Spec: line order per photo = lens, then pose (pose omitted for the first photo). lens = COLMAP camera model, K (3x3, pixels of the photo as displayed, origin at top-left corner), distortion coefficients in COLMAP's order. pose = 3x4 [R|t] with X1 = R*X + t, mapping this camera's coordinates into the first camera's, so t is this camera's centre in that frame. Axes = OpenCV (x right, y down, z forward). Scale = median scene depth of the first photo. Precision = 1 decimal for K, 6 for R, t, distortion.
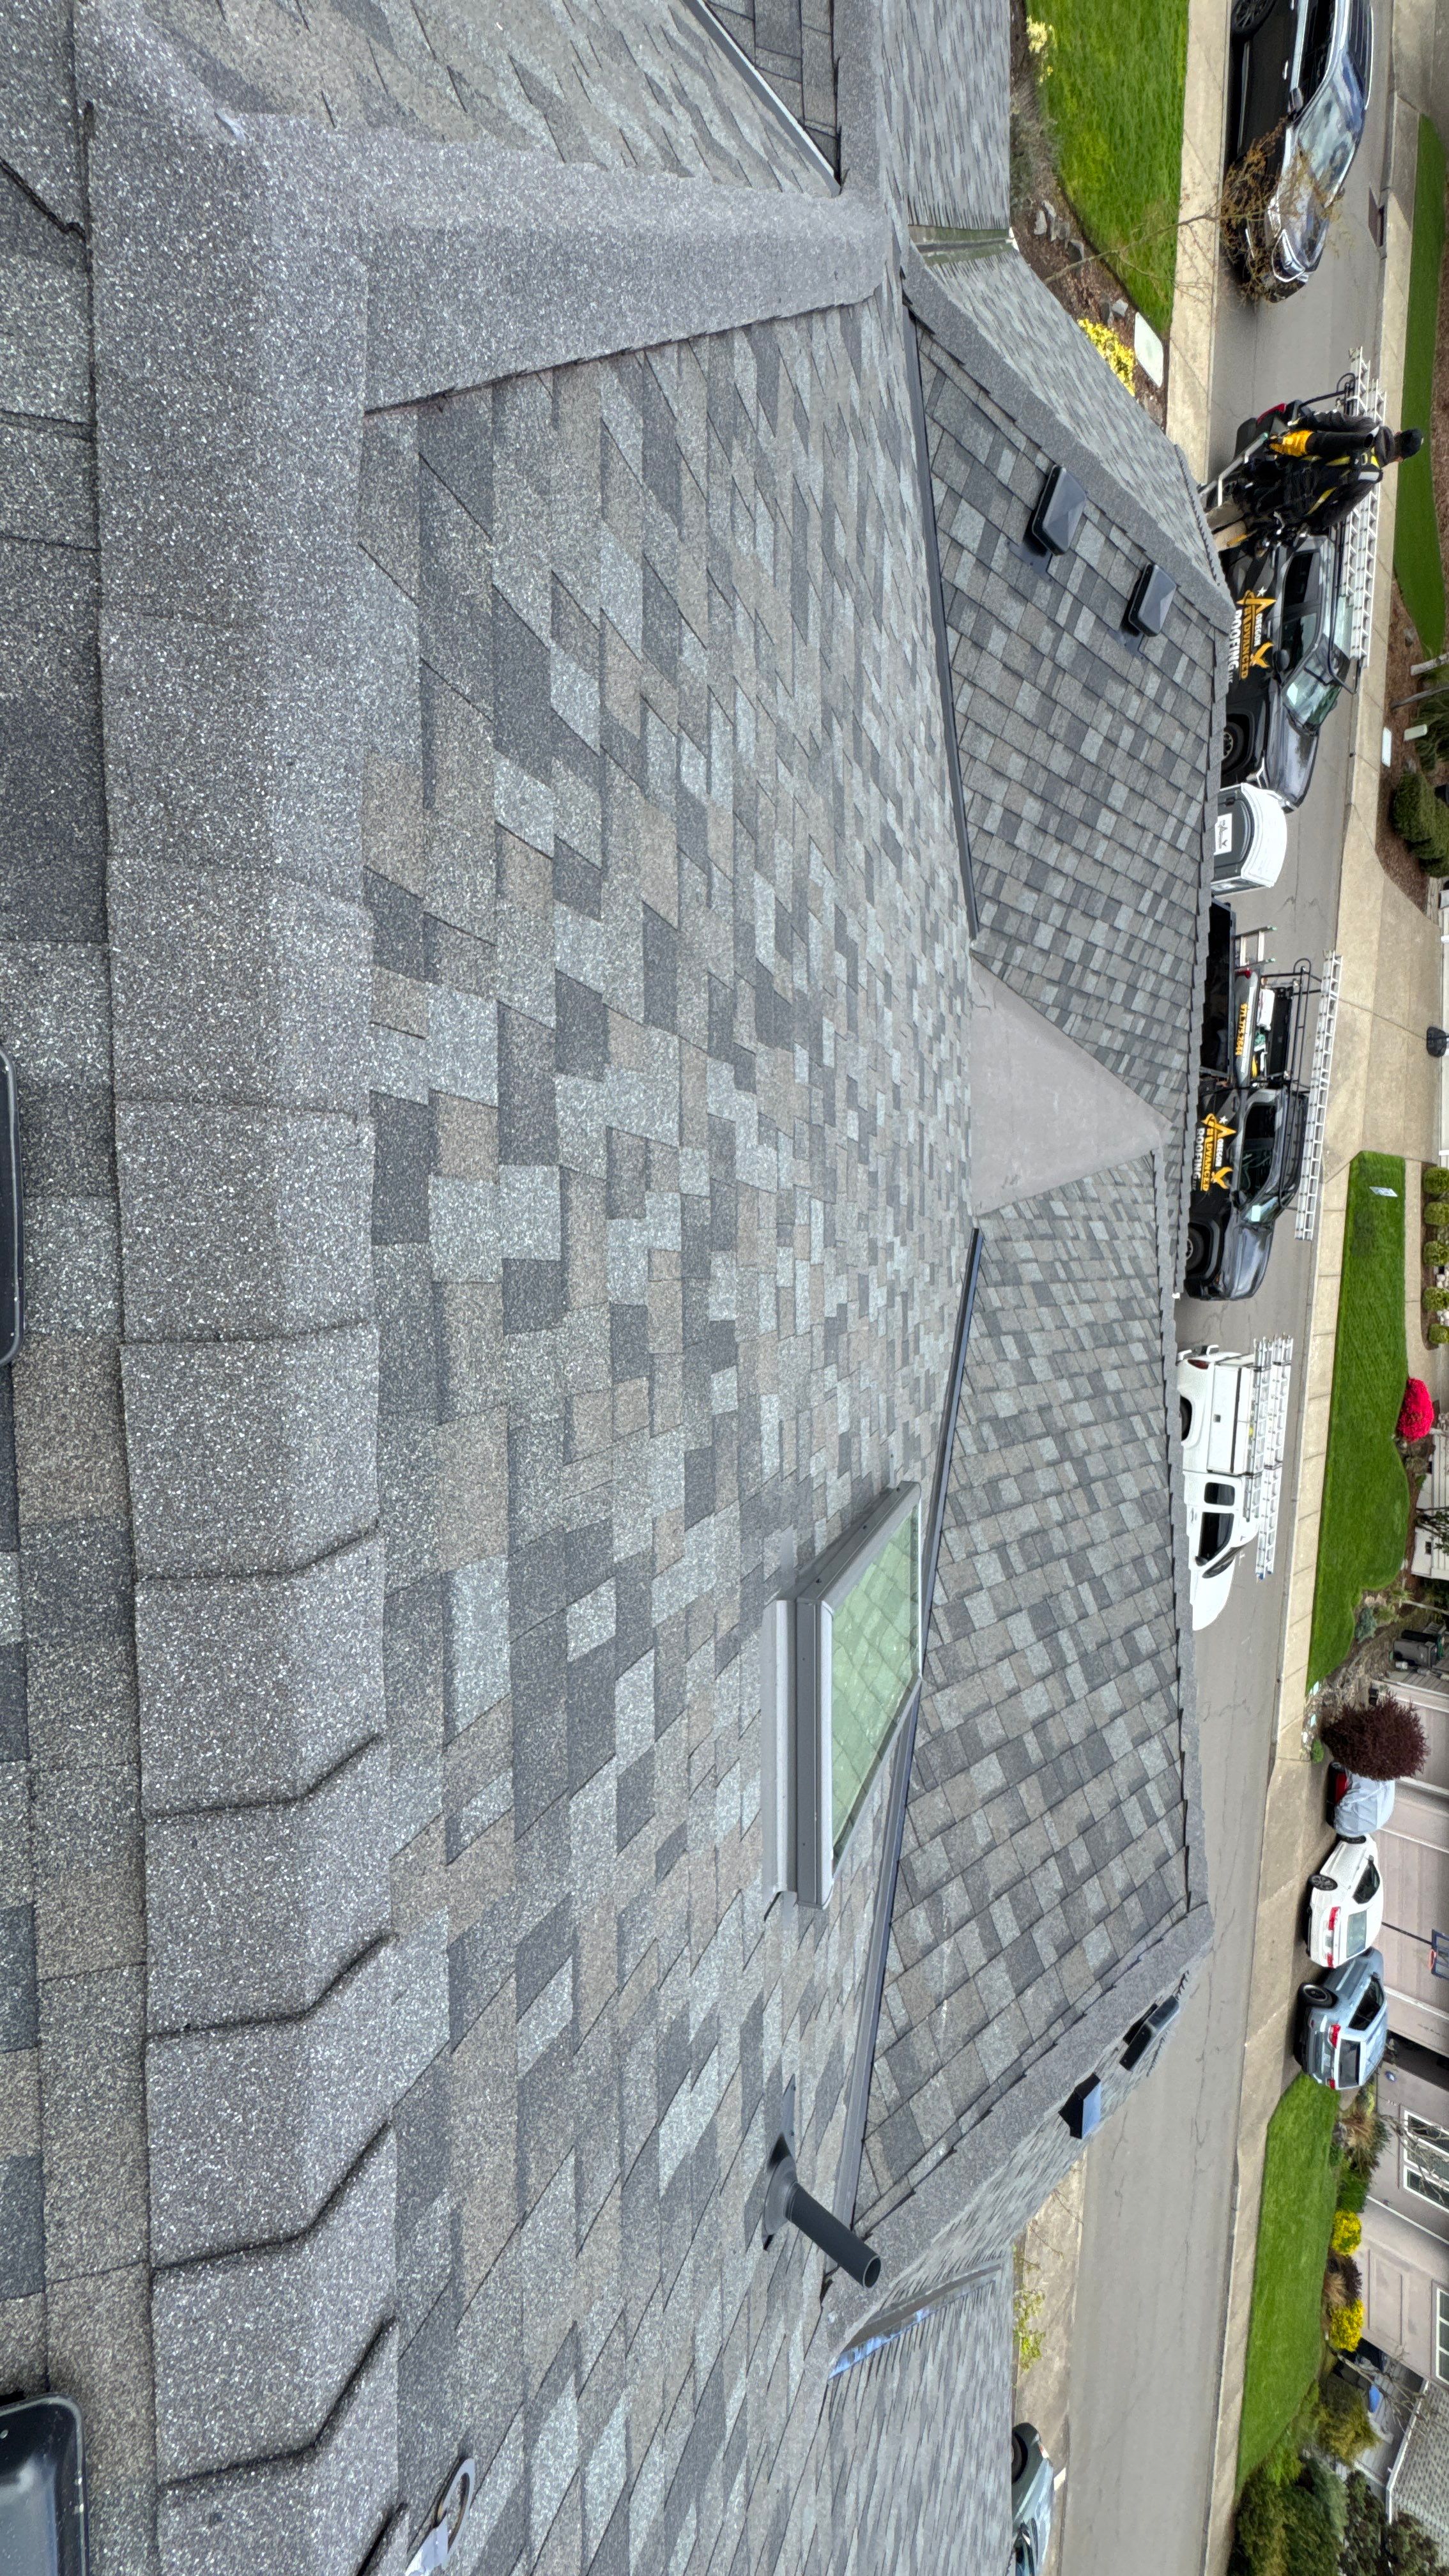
lens RADIAL K [[1027.0, 0, 724.5], [0, 1027.0, 1288.0], [0, 0, 1]] dist [-0.002773, 0.000798]
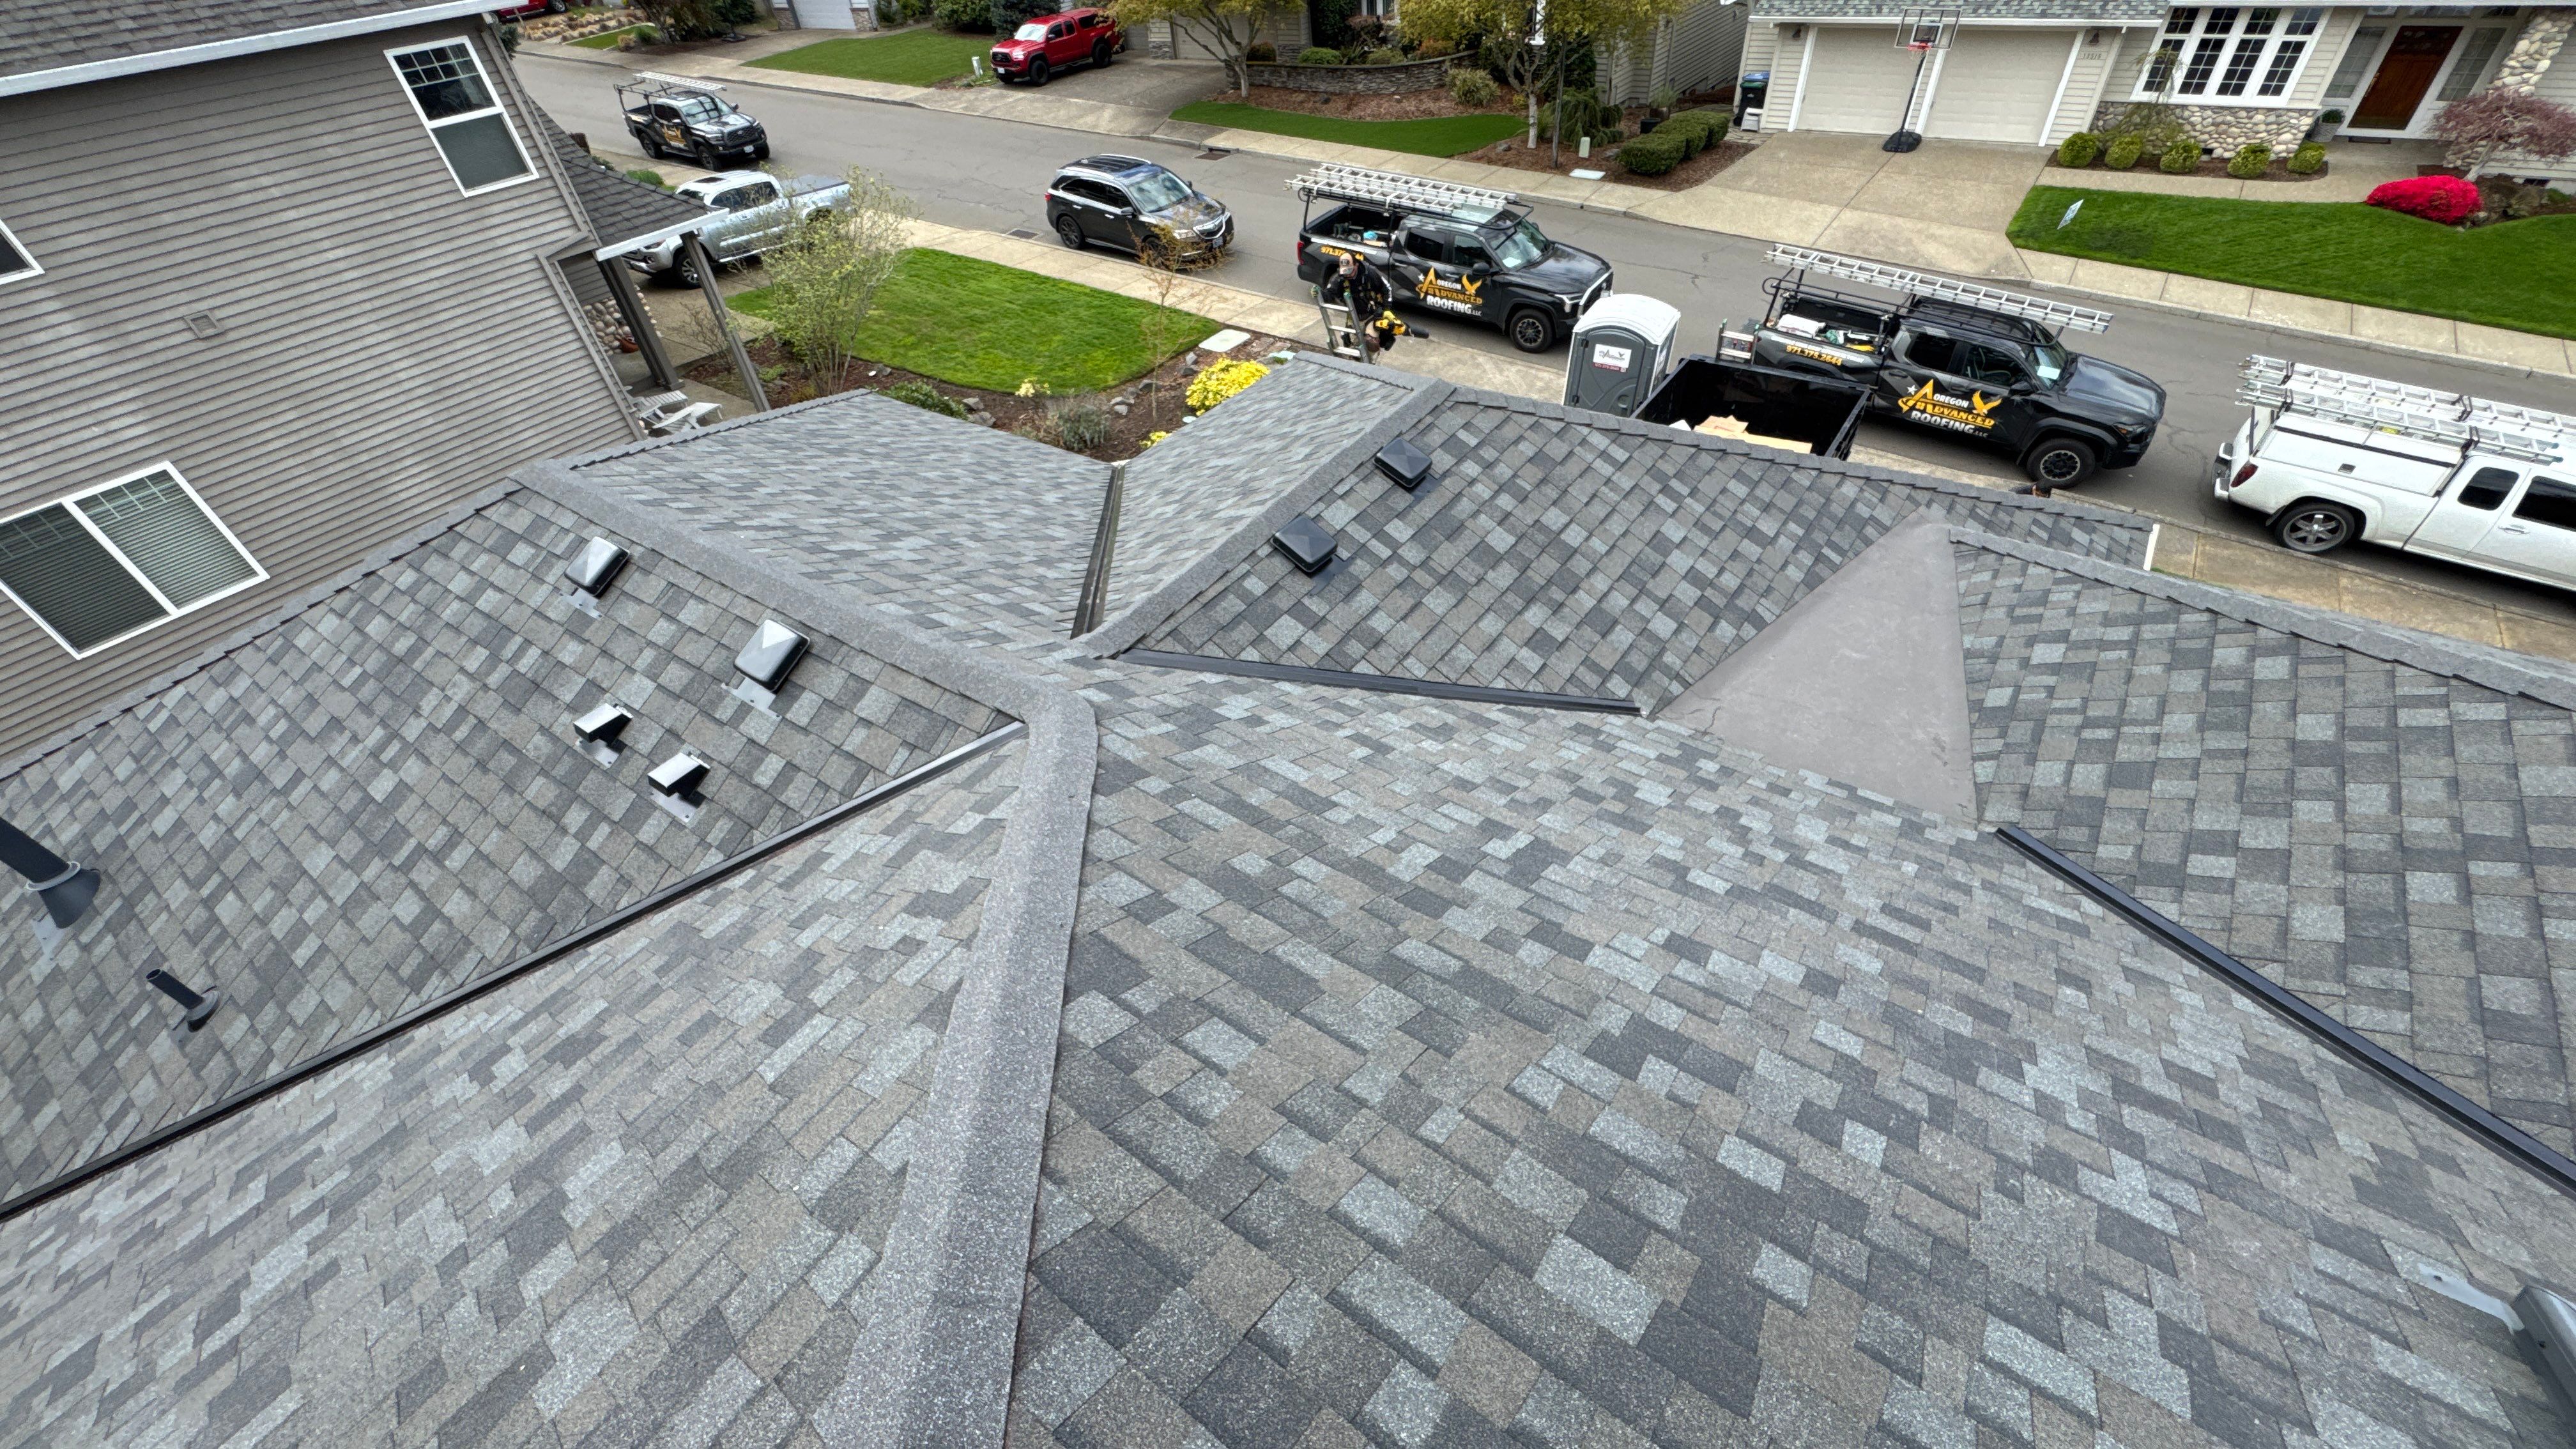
lens RADIAL K [[1030.2, 0, 1288.0], [0, 1030.2, 724.5], [0, 0, 1]] dist [-0.003006, 0.000427]
pose [[0.378957, -0.924606, -0.038674, 0.131784], [0.788845, 0.344601, -0.508894, -0.101746], [0.483854, 0.162341, 0.859960, 0.050504]]
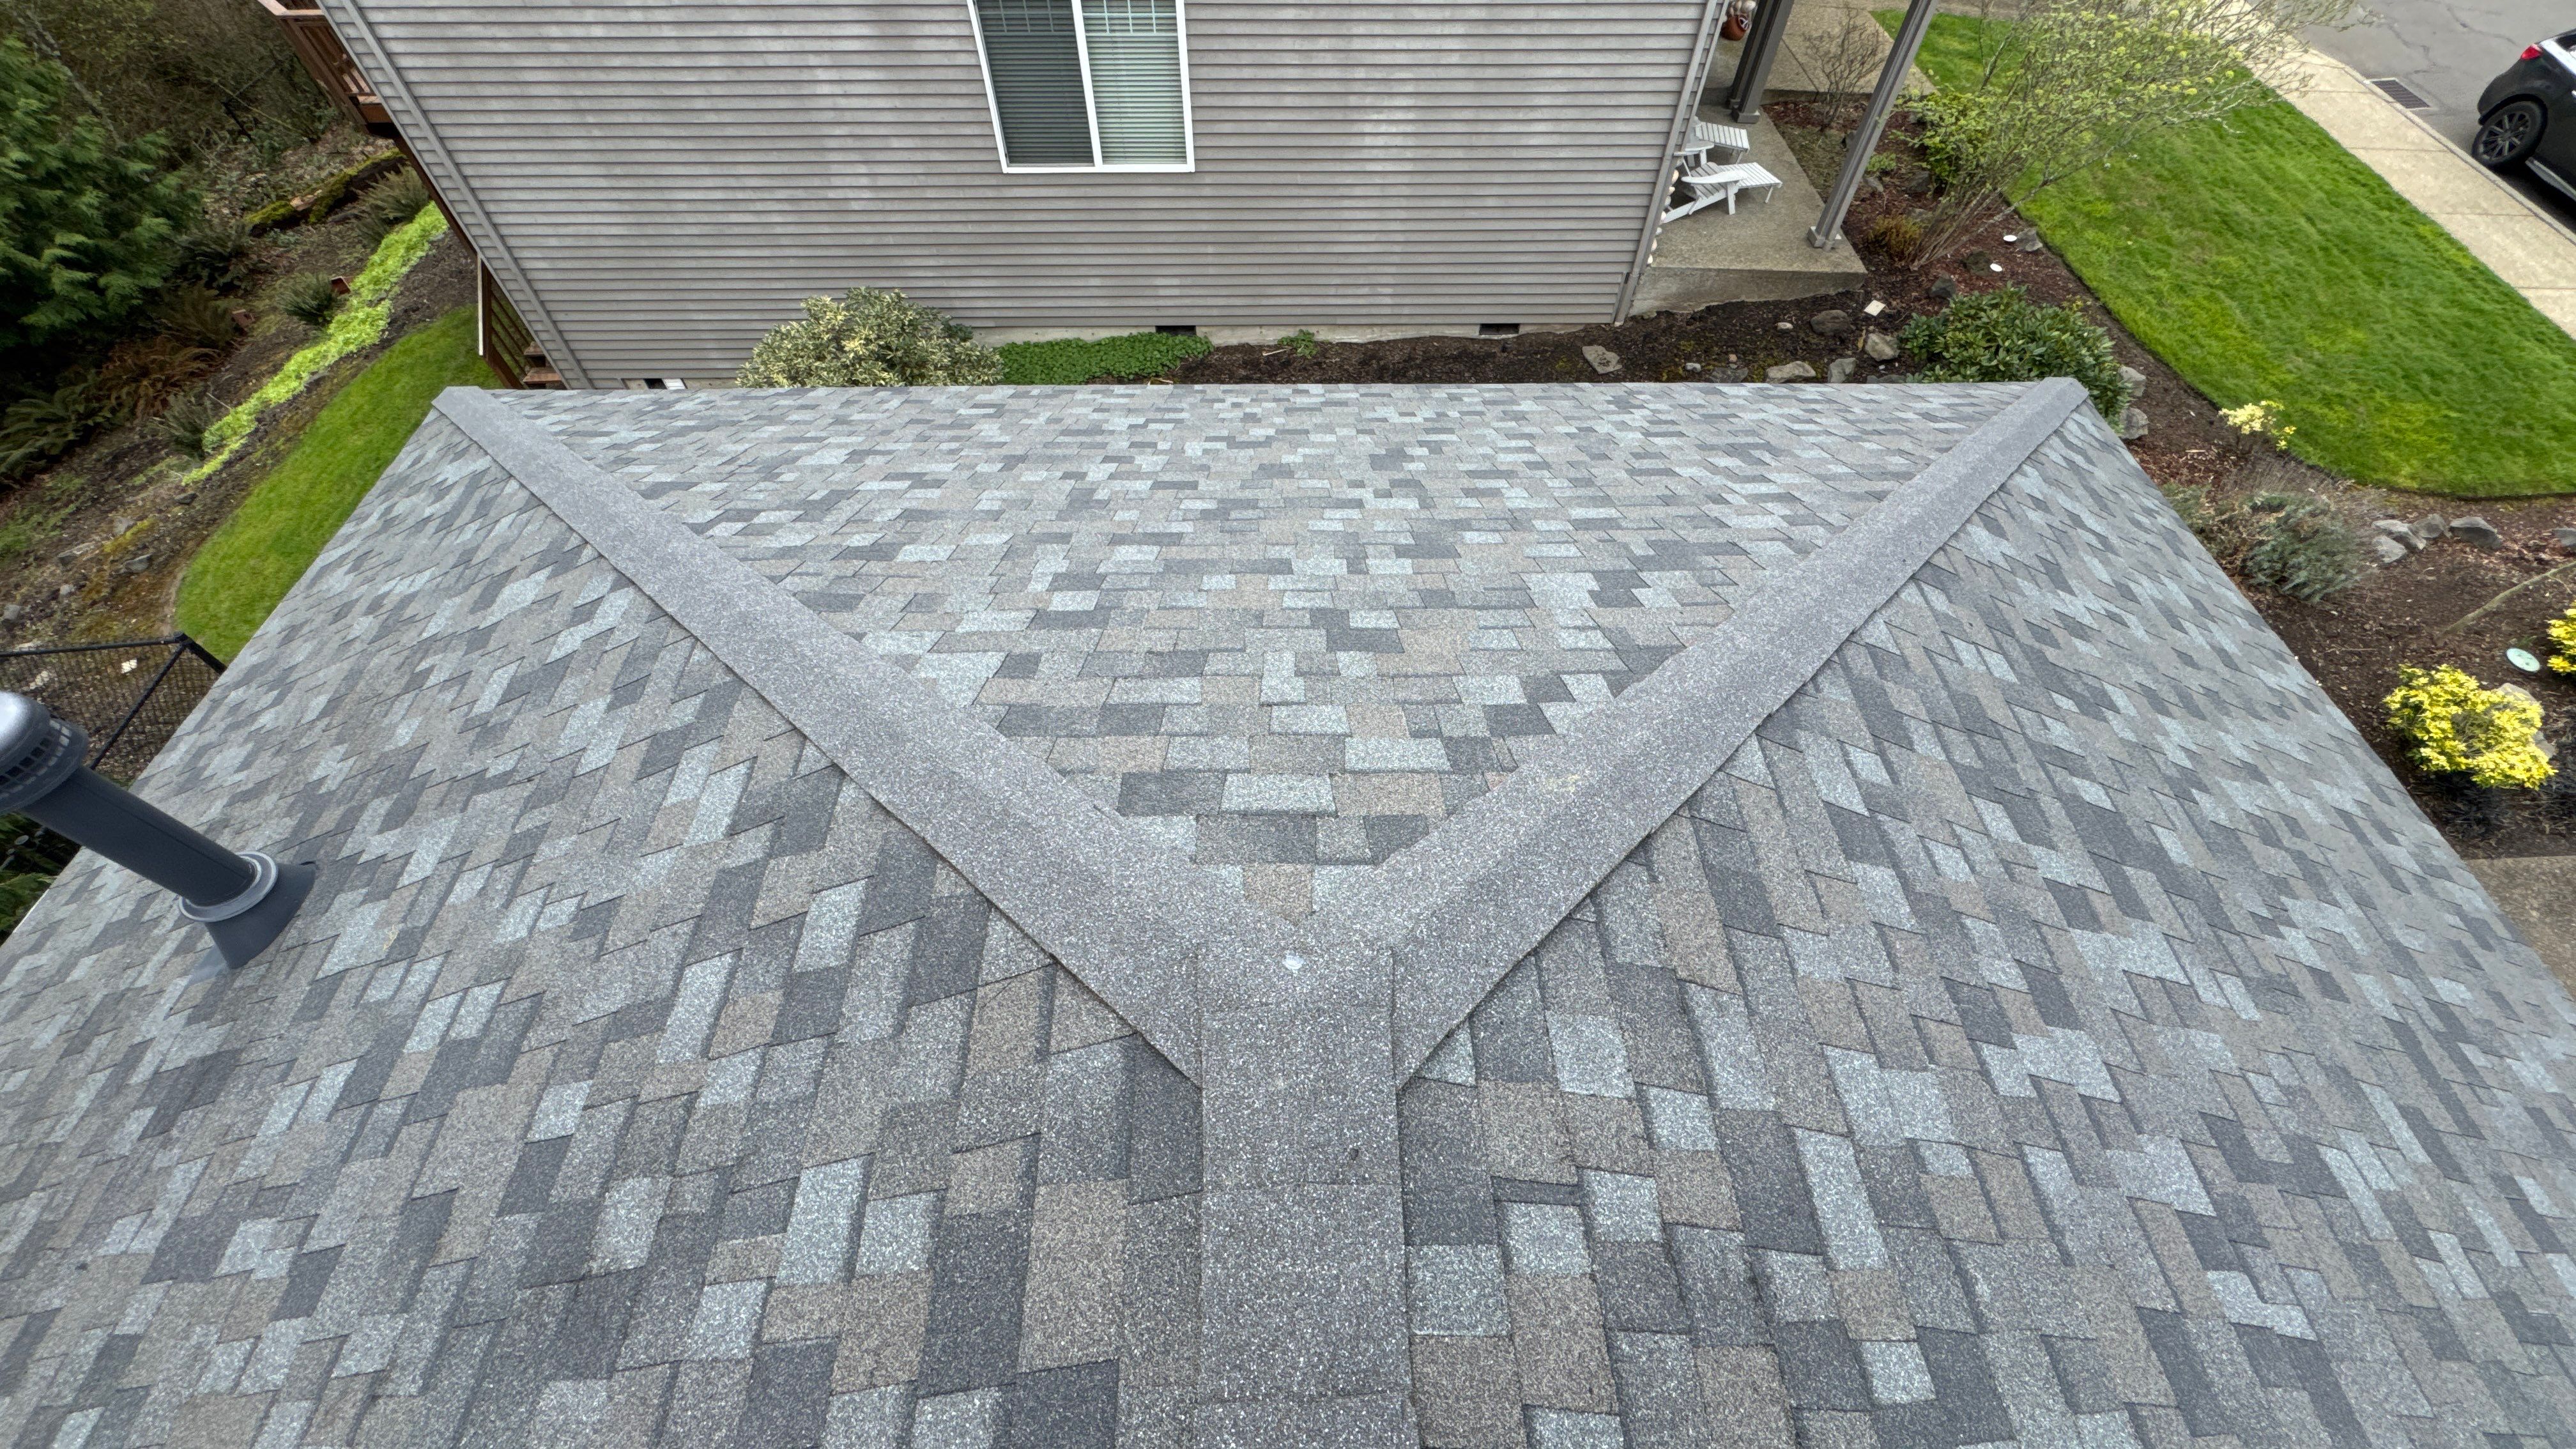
lens RADIAL K [[1027.0, 0, 1288.0], [0, 1027.0, 724.5], [0, 0, 1]] dist [-0.002773, 0.000798]
pose [[0.733195, -0.413123, -0.540143, 0.183145], [-0.010158, 0.787564, -0.616149, -1.057051], [0.679943, 0.457244, 0.573241, 0.324136]]
